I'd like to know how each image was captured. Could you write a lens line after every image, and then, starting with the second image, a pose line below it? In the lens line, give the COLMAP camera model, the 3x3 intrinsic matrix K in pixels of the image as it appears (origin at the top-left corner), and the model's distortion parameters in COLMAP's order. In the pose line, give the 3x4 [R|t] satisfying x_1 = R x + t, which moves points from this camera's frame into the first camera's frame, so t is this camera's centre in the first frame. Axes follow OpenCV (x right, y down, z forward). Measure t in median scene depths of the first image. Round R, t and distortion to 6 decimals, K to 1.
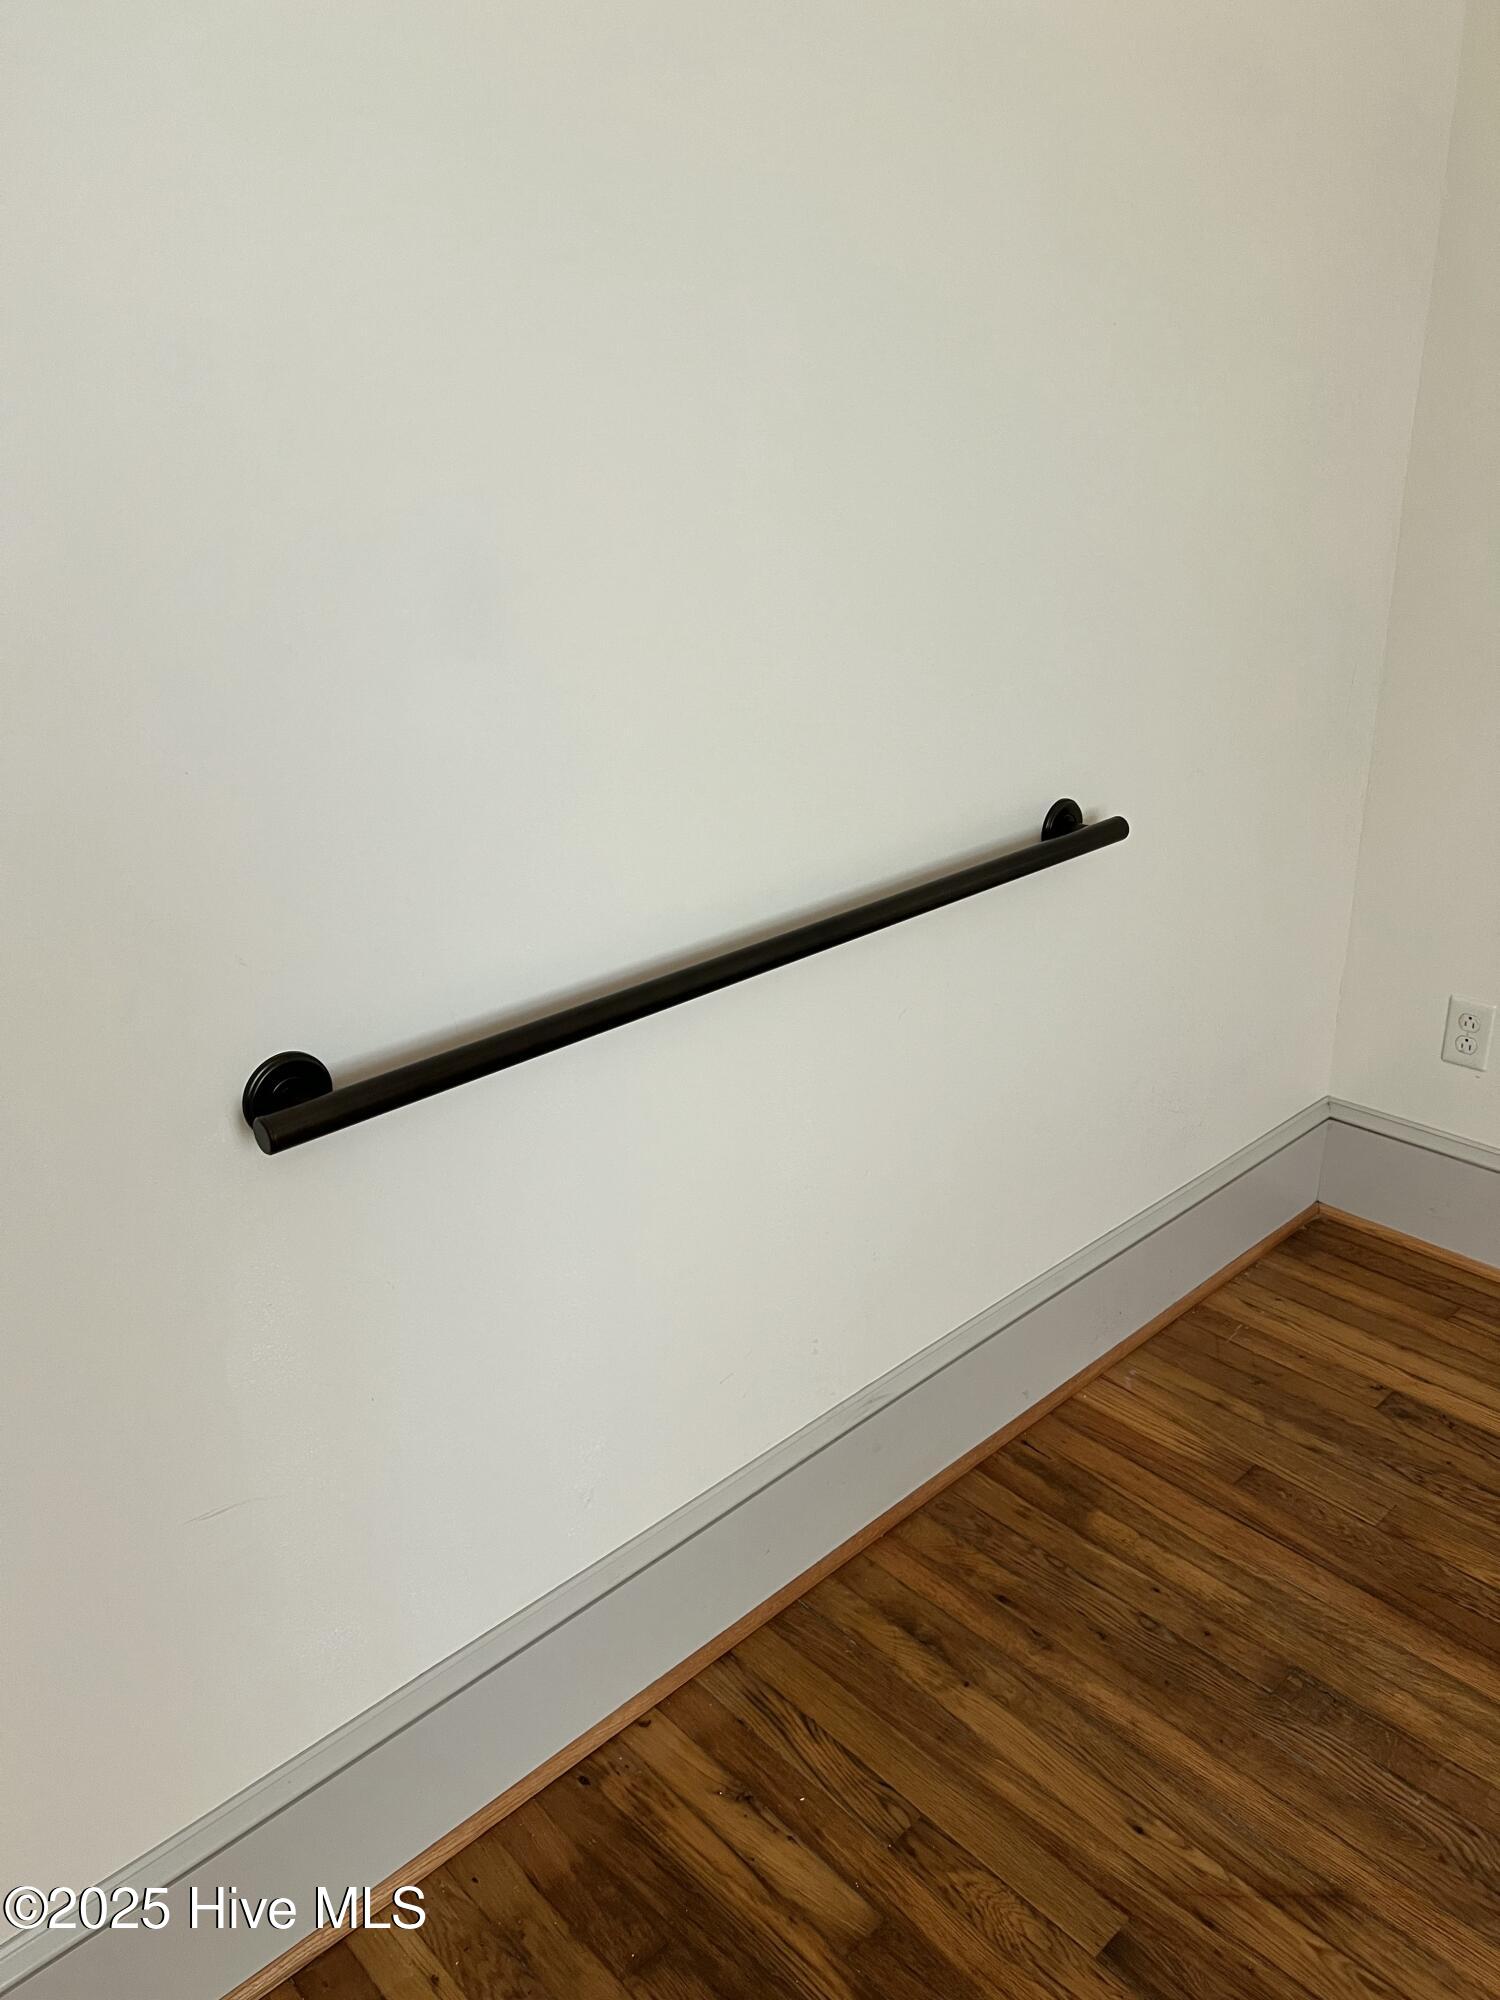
lens RADIAL K [[1499.8, 0, 750.0], [0, 1499.8, 999.0], [0, 0, 1]] dist [0.025919, -0.029269]
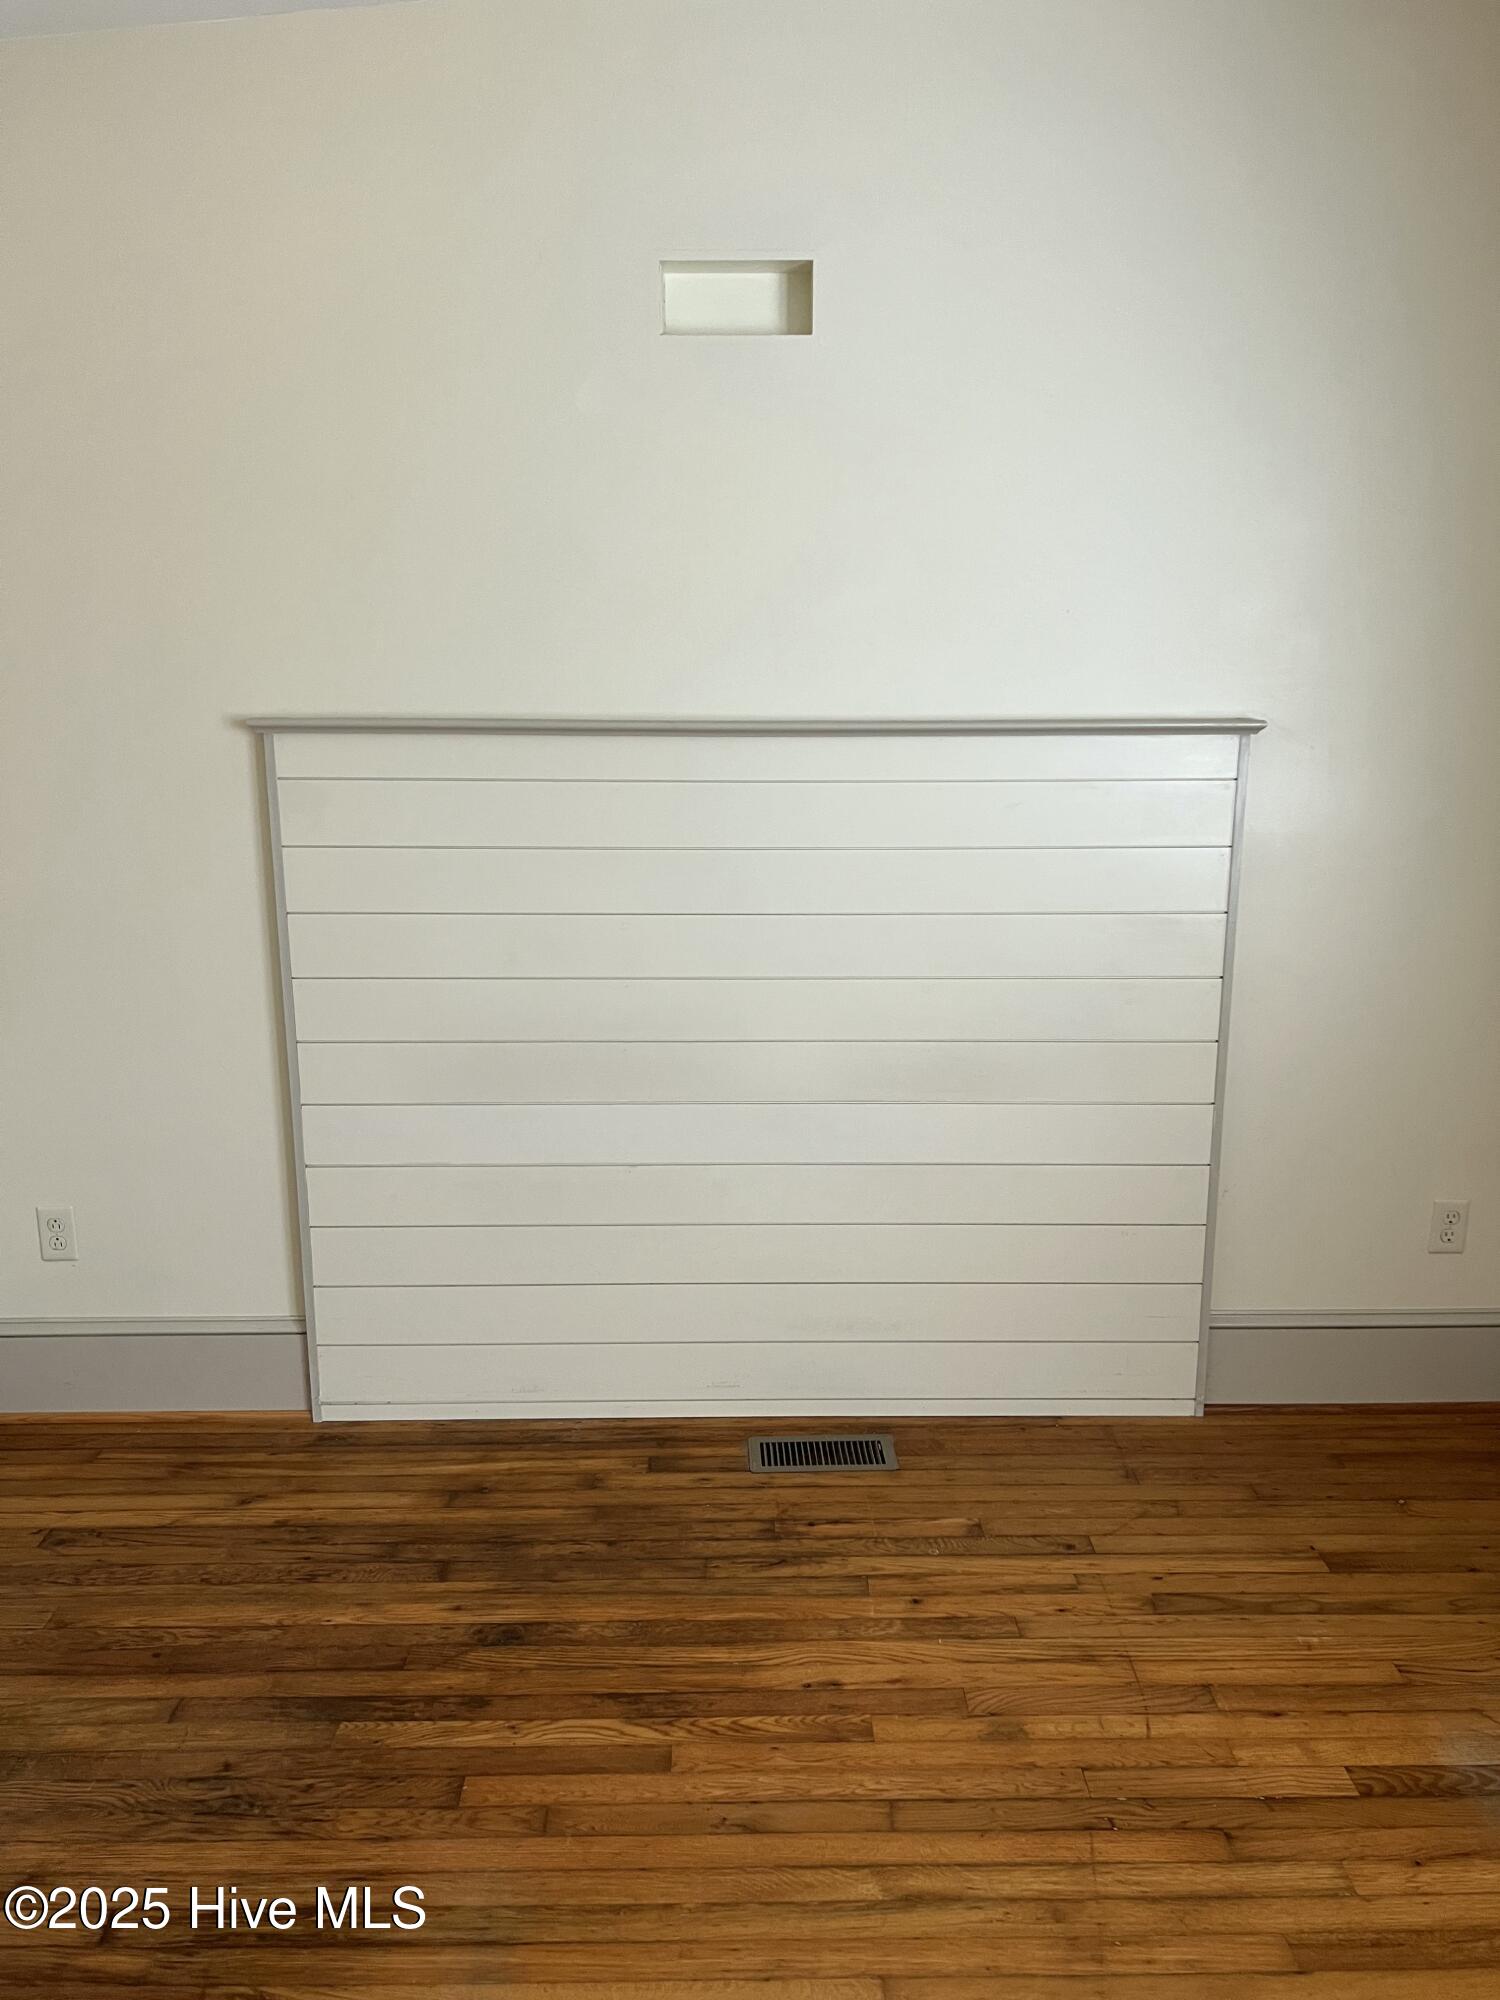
lens RADIAL K [[1499.8, 0, 746.6], [0, 1499.8, 1008.3], [0, 0, 1]] dist [0.025919, -0.029269]
pose [[0.670530, -0.142531, 0.728062, -0.024863], [0.268673, 0.961409, -0.059230, 0.083028], [-0.691523, 0.235326, 0.682948, -0.339013]]
